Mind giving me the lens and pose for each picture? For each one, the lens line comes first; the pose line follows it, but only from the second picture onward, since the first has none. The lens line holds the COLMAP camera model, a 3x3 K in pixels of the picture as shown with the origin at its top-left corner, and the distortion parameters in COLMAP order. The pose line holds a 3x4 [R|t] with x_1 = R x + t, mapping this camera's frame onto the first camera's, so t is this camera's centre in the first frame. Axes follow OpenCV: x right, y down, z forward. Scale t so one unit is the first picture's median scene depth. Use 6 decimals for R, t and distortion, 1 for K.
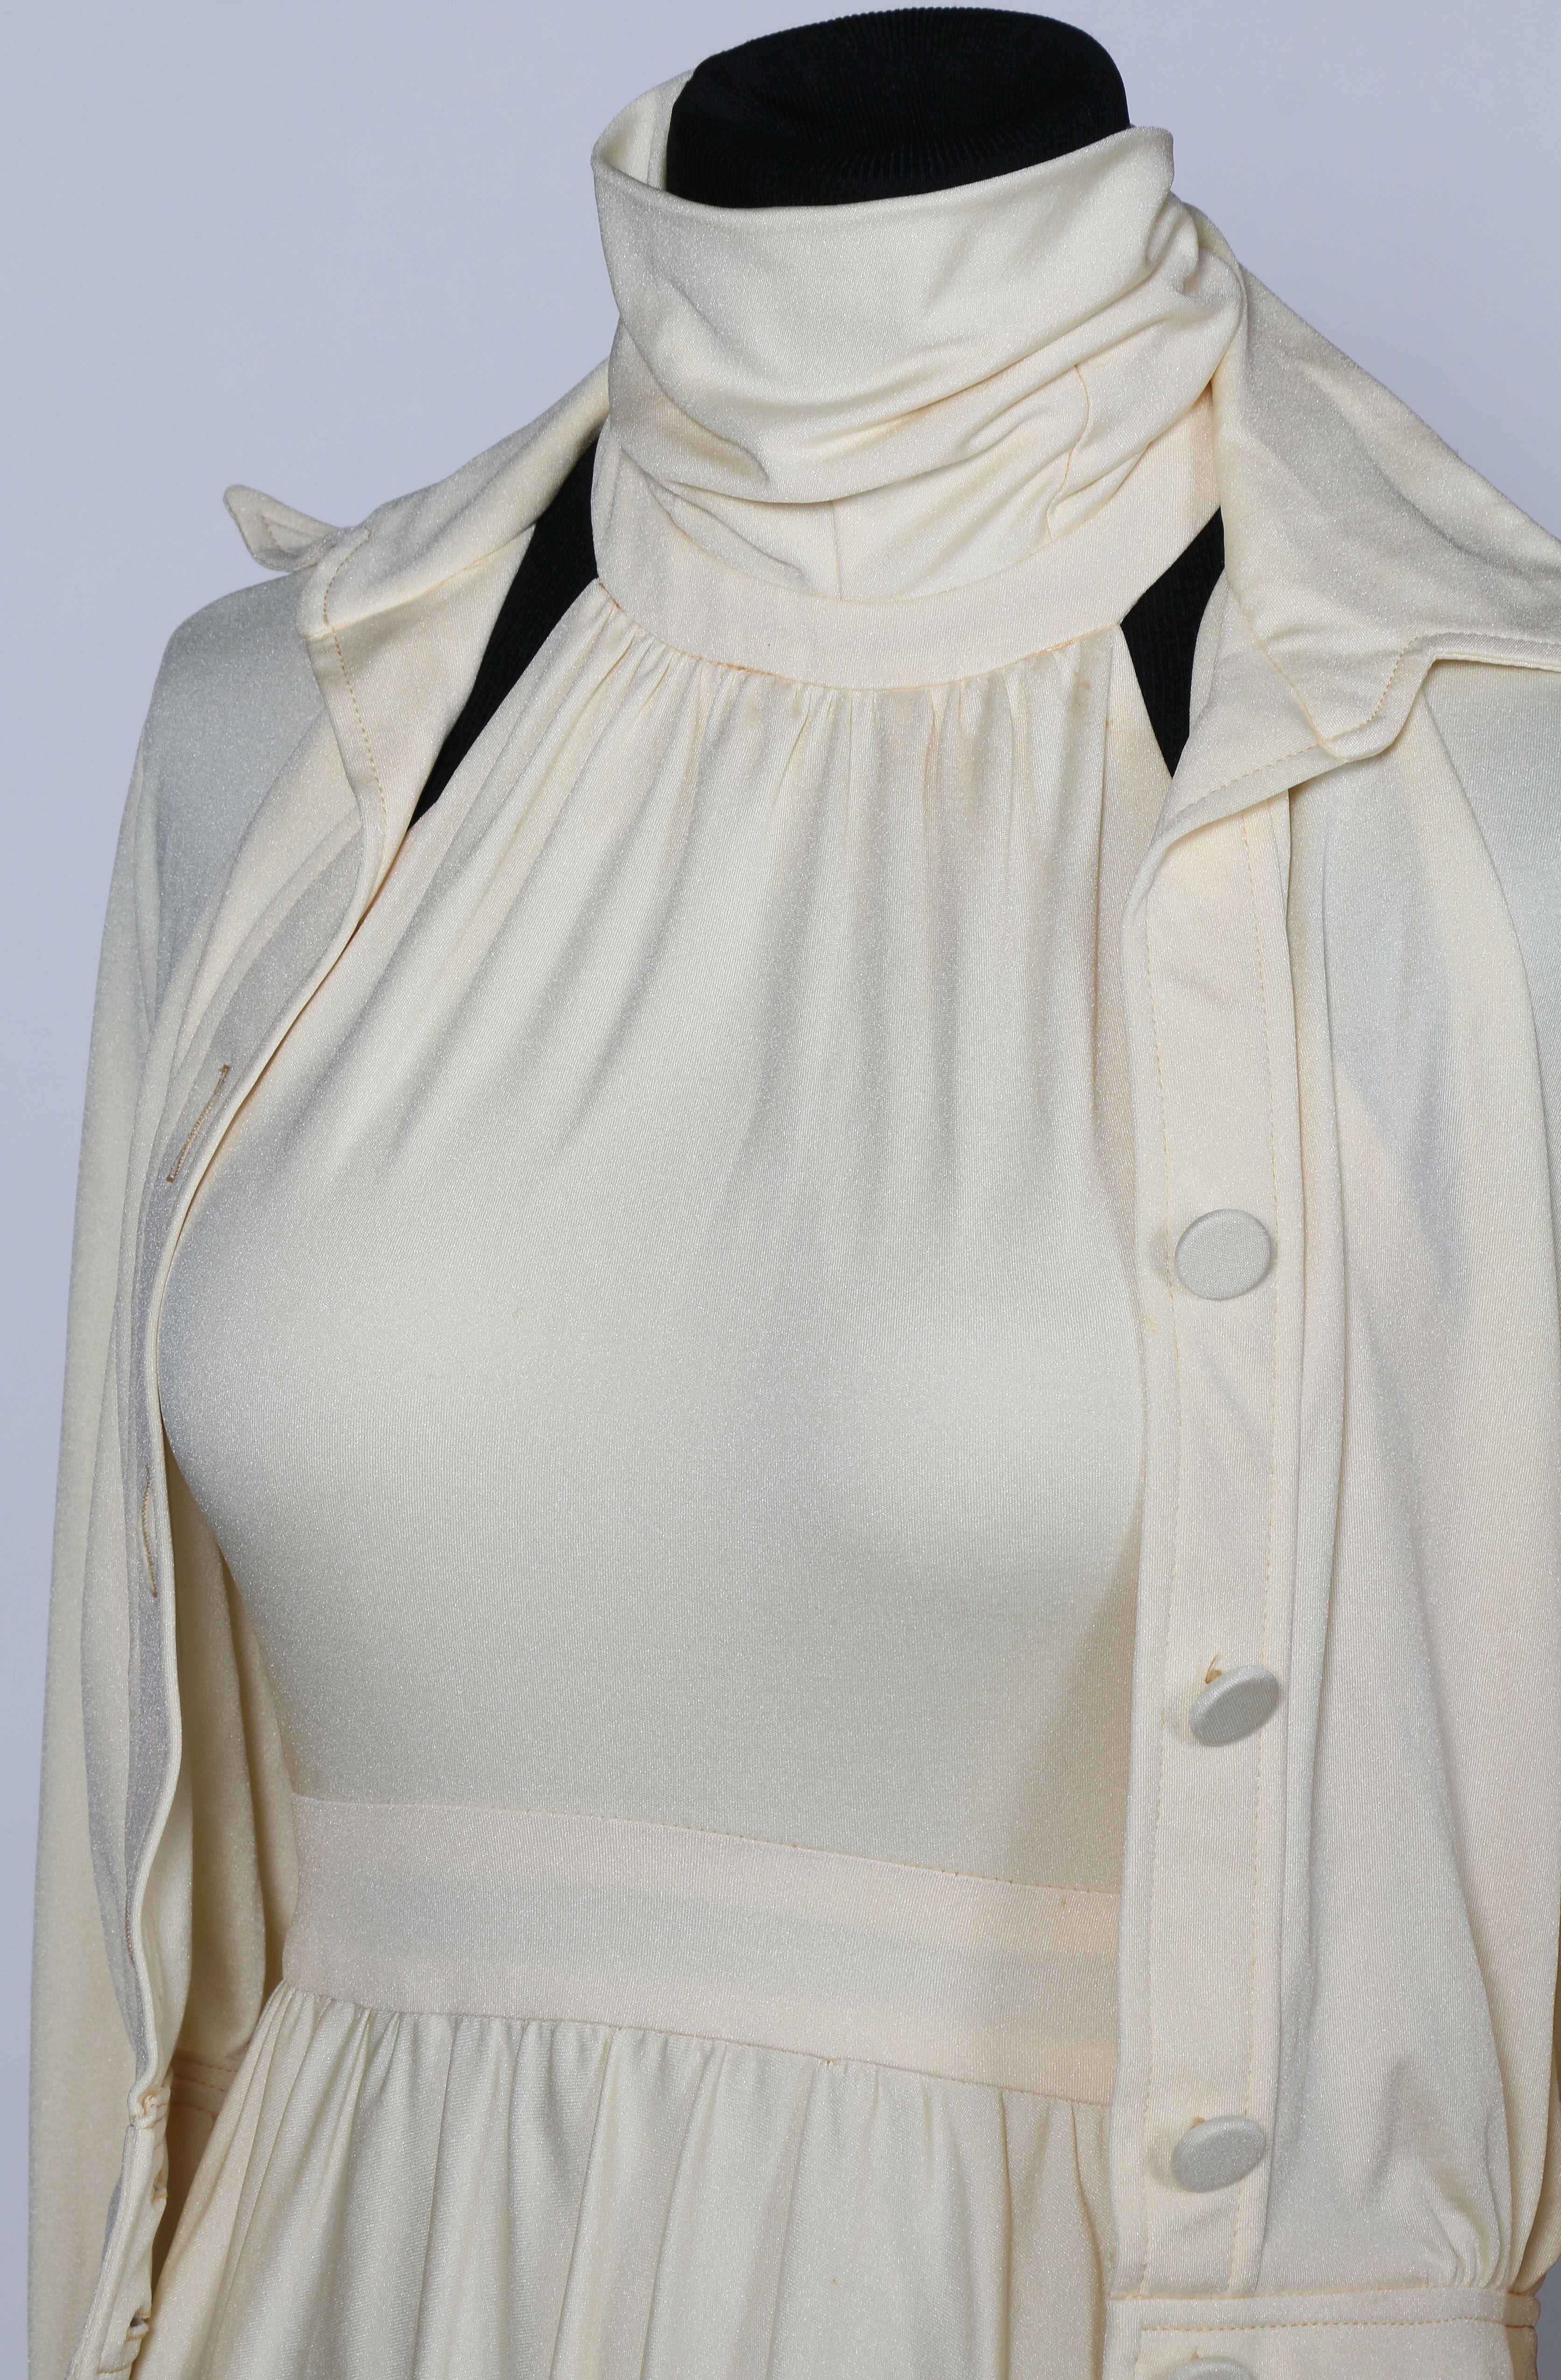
lens RADIAL K [[7887.8, 0, 707.1], [0, 7887.8, 1195.5], [0, 0, 1]] dist [0.639551, 2.182508]
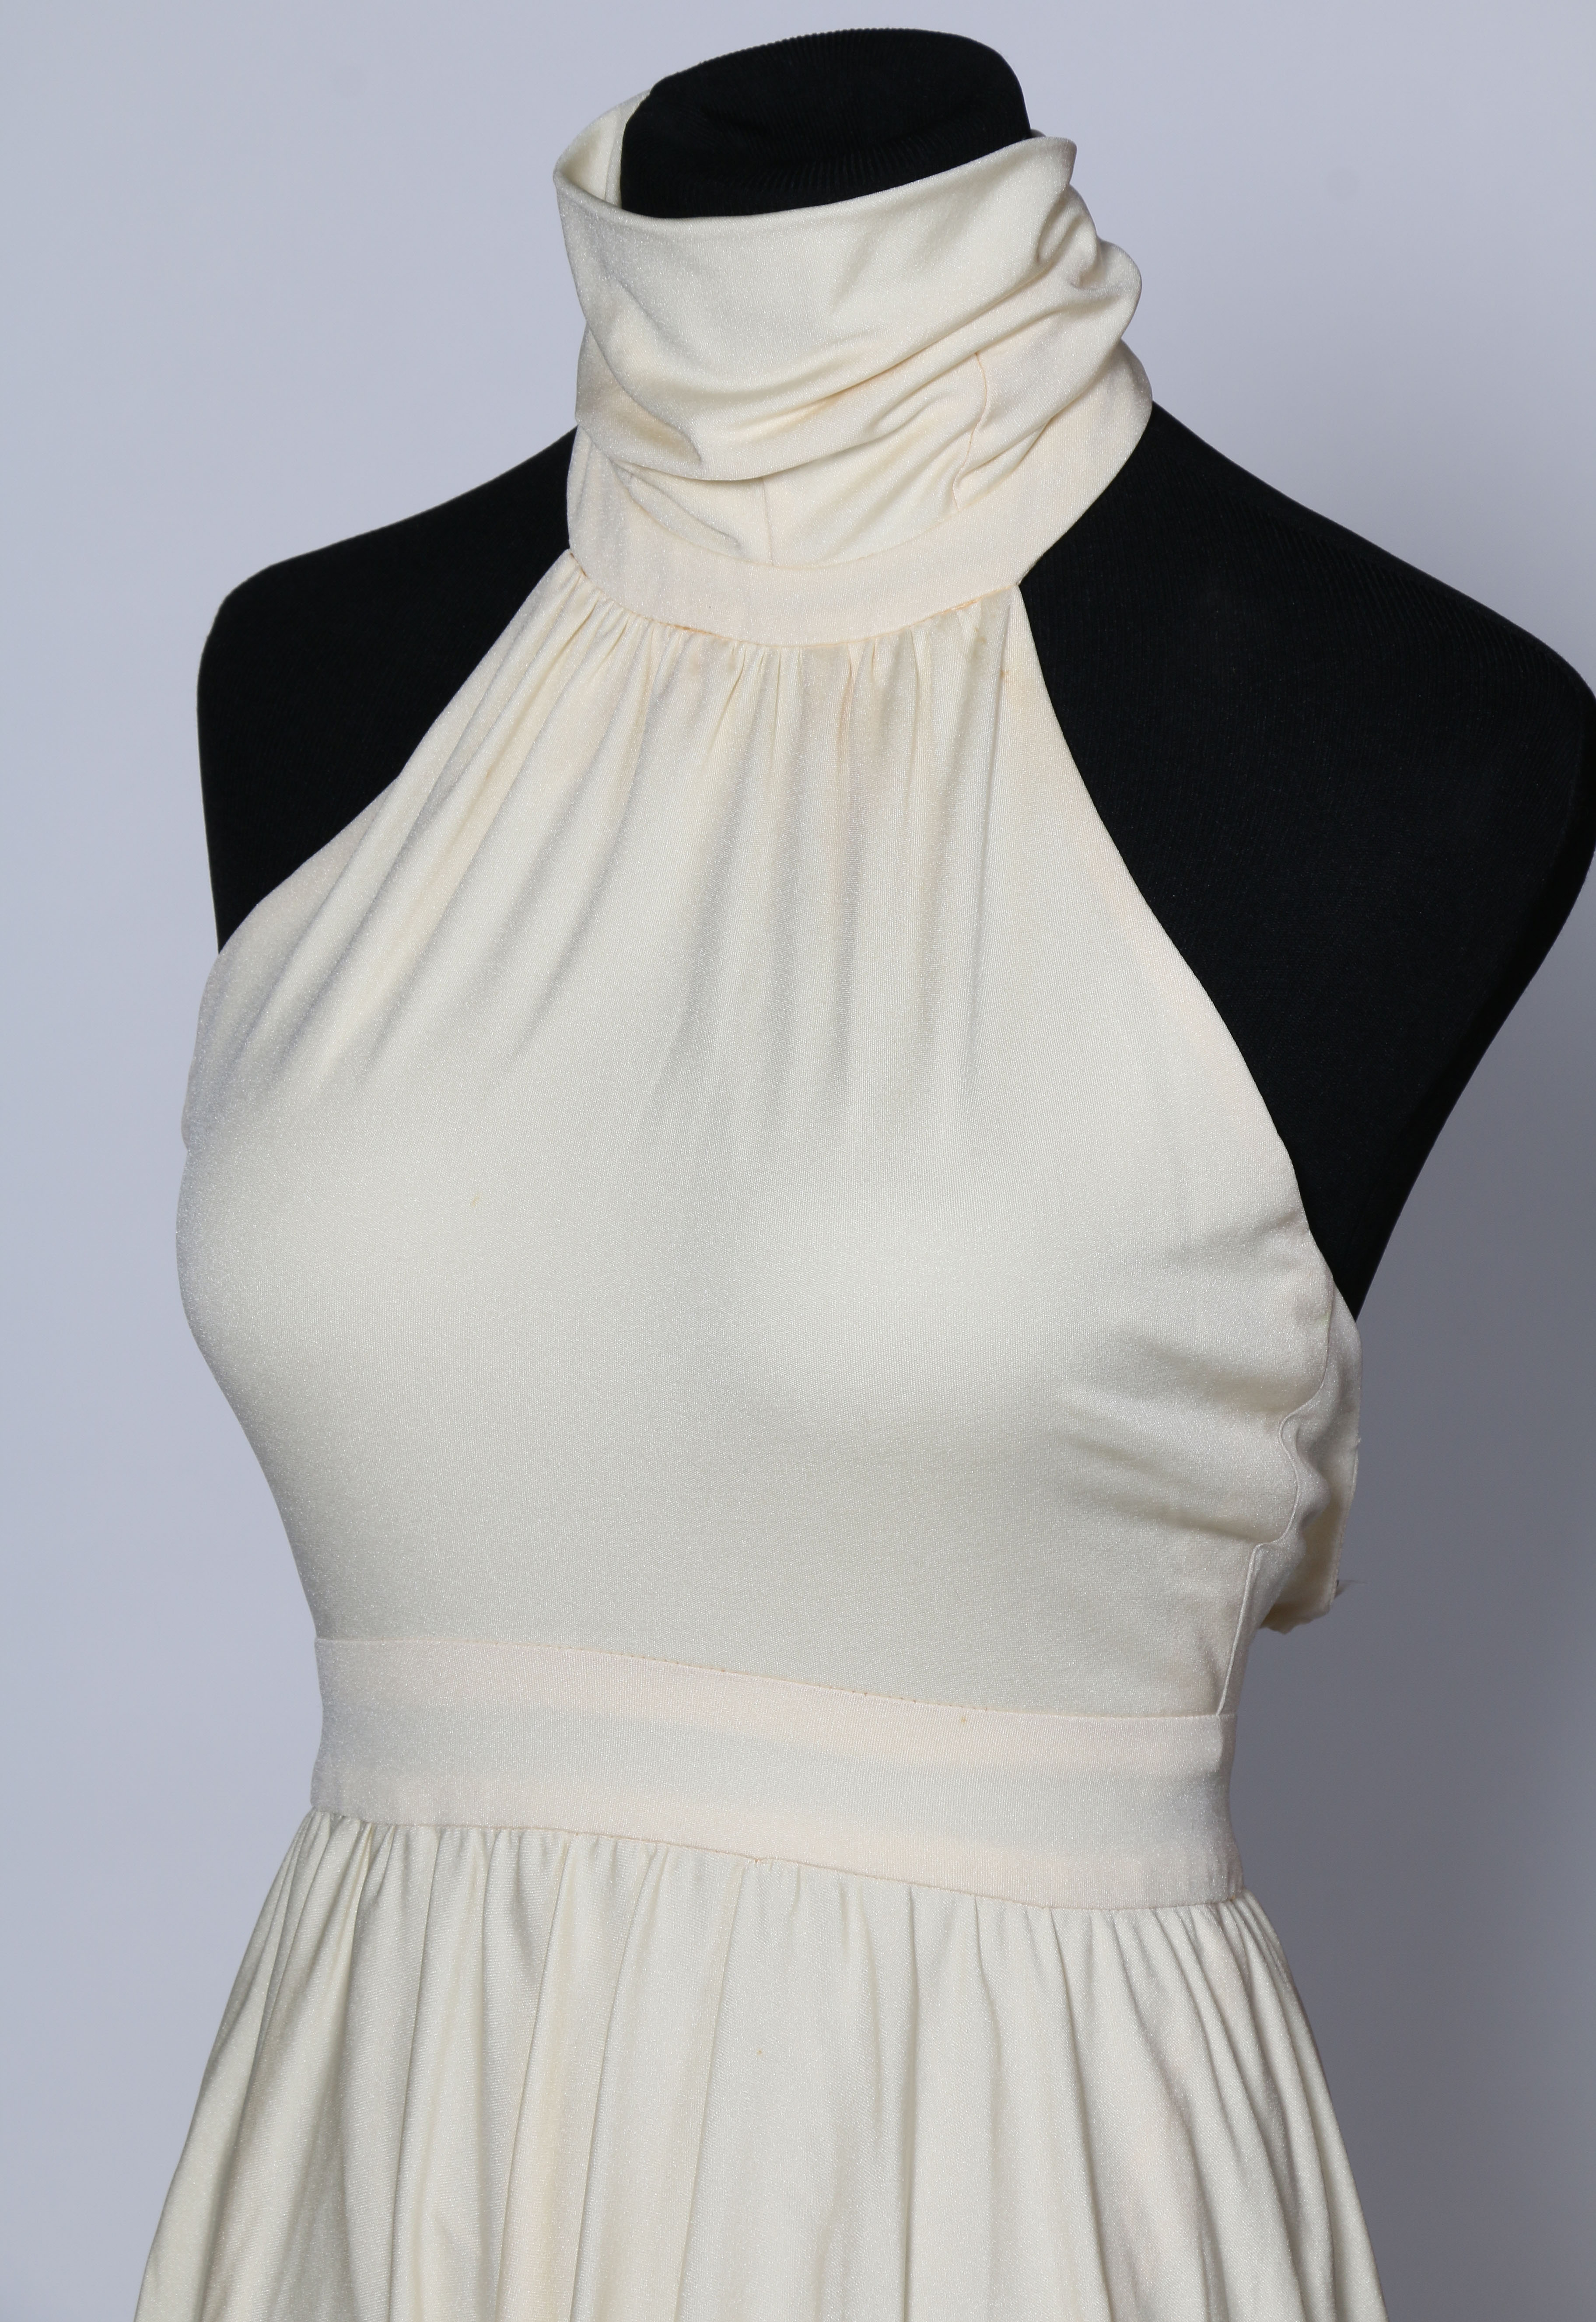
lens RADIAL K [[9086.2, 0, 795.4], [0, 9086.2, 1213.4], [0, 0, 1]] dist [1.077605, 1.795817]
pose [[0.996614, -0.008624, -0.081773, 0.126897], [0.008826, 0.999959, 0.002109, 0.013930], [0.081751, -0.002823, 0.996649, -0.293657]]
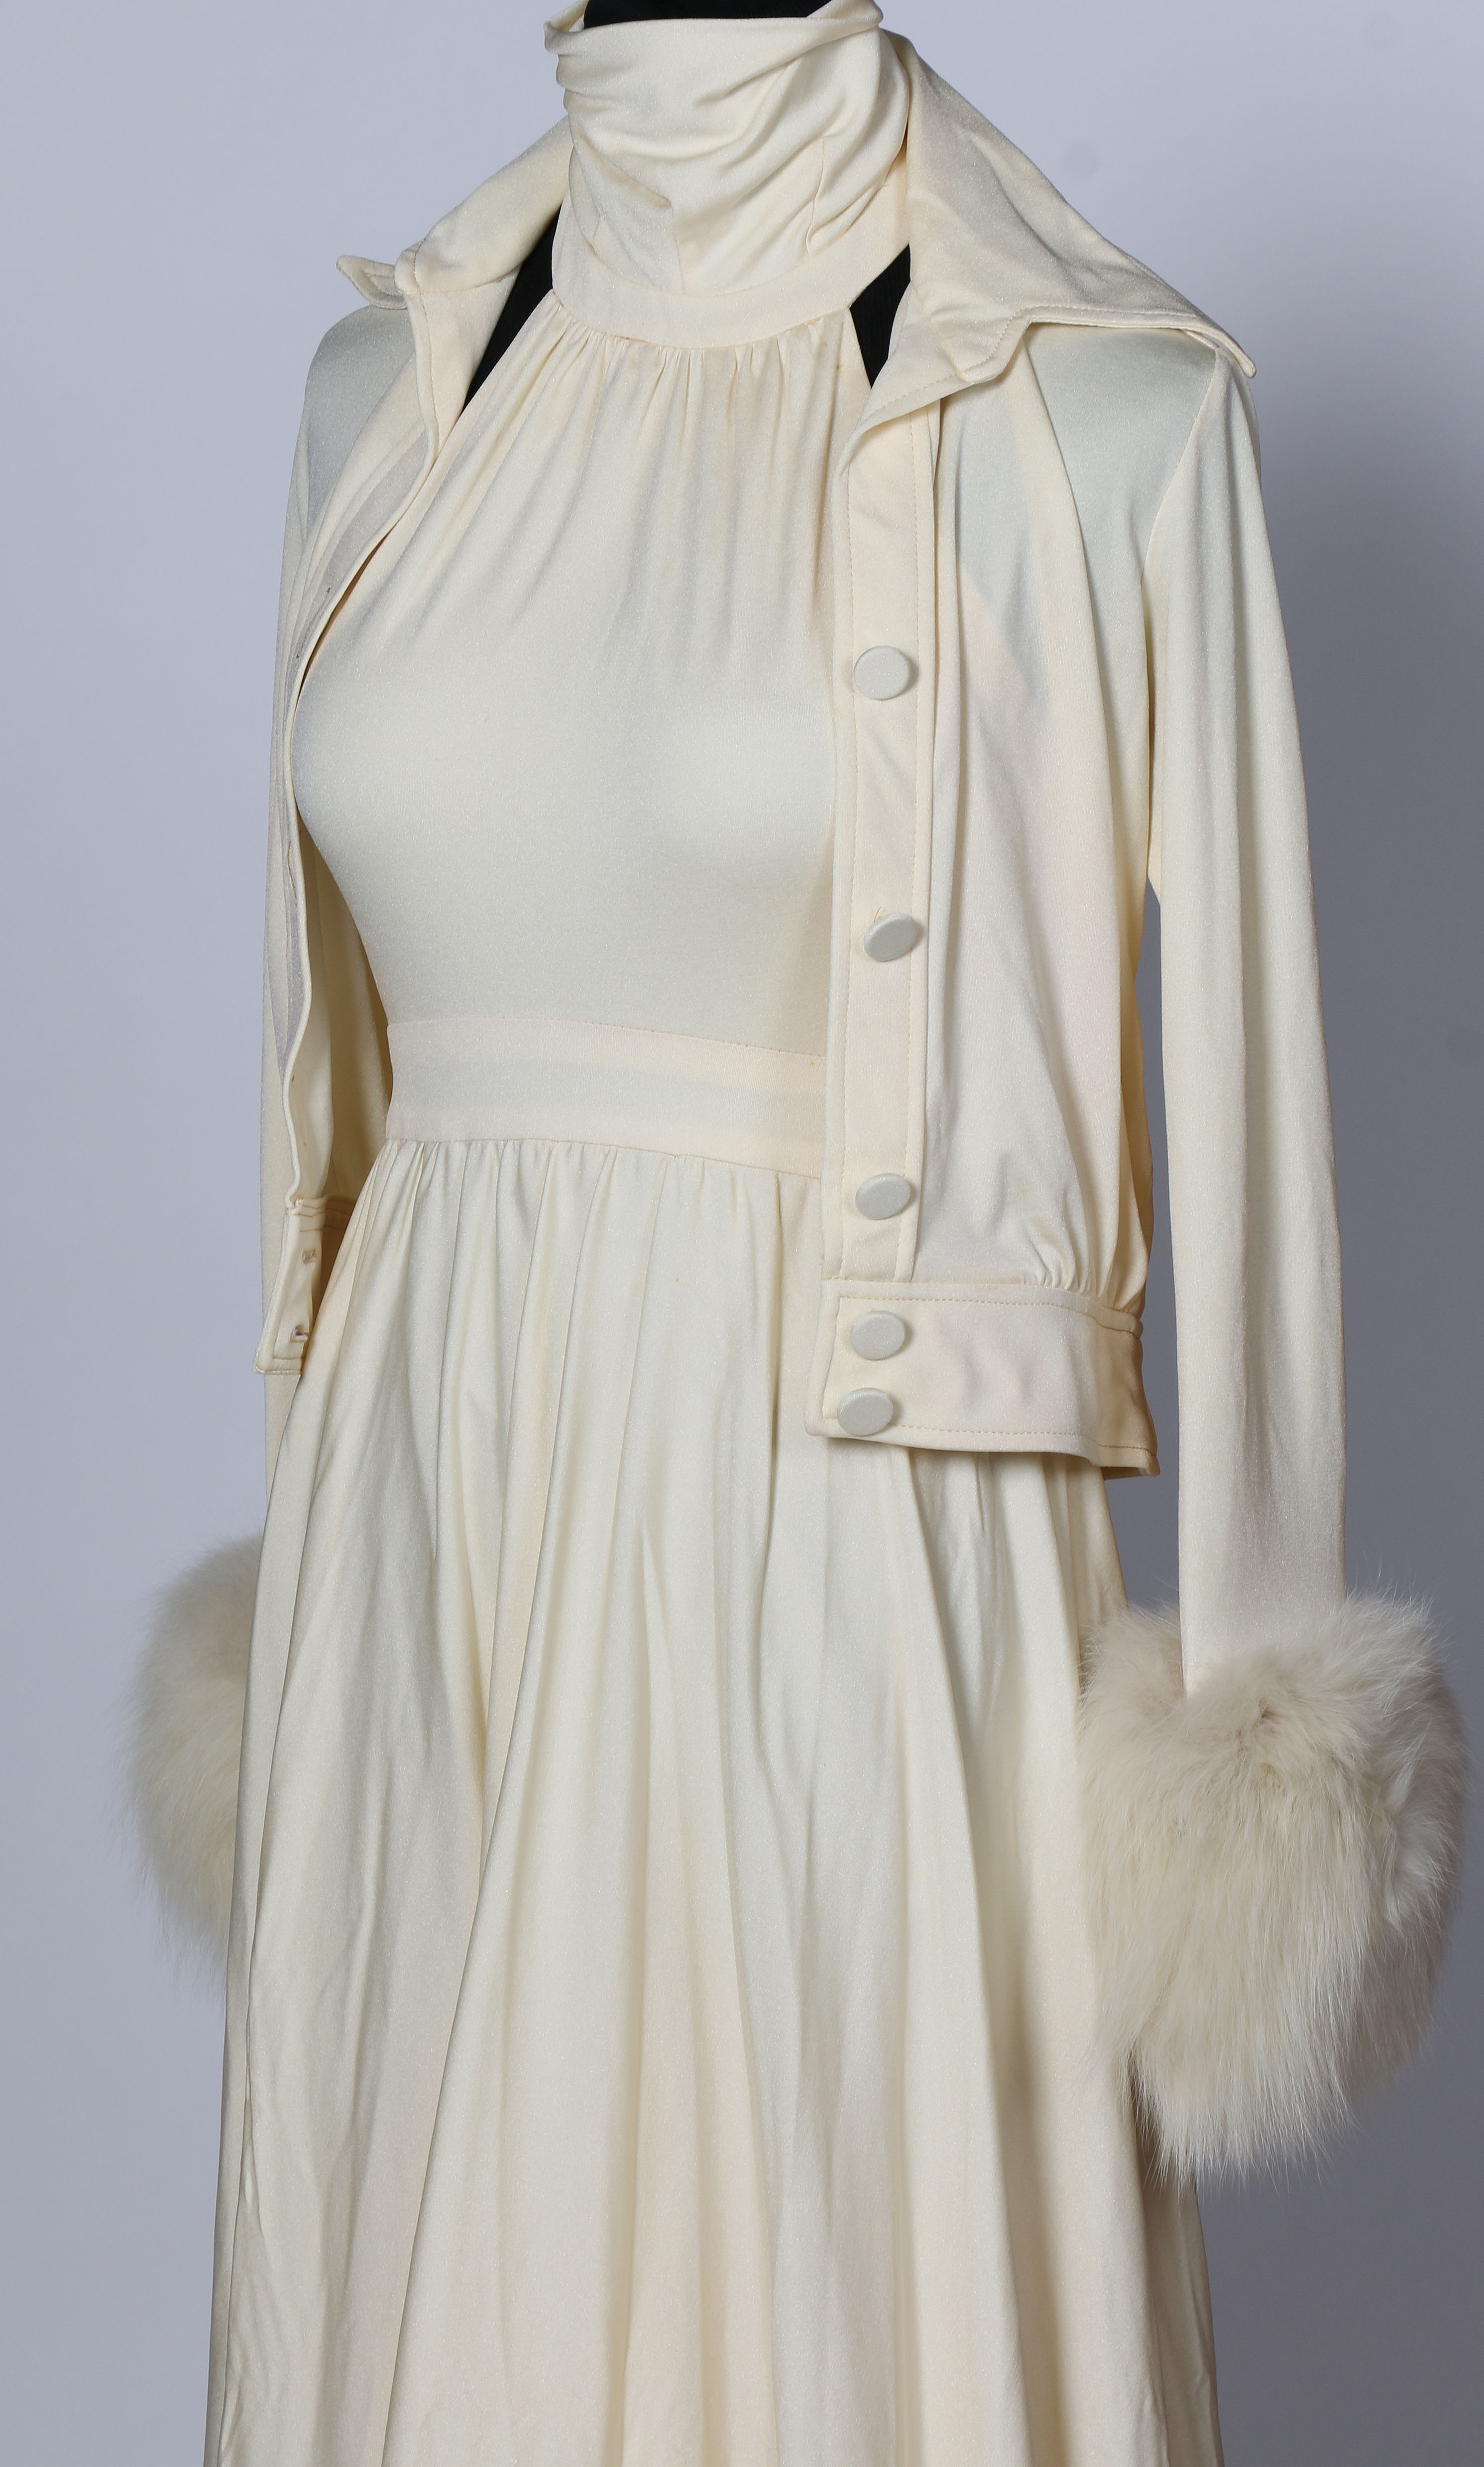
lens RADIAL K [[8100.5, 0, 696.3], [0, 8100.5, 1226.8], [0, 0, 1]] dist [0.911746, 1.717155]
pose [[0.993345, -0.010304, -0.114716, 0.218819], [0.011558, 0.999880, 0.010275, 0.105072], [0.114597, -0.011533, 0.993345, -0.731485]]
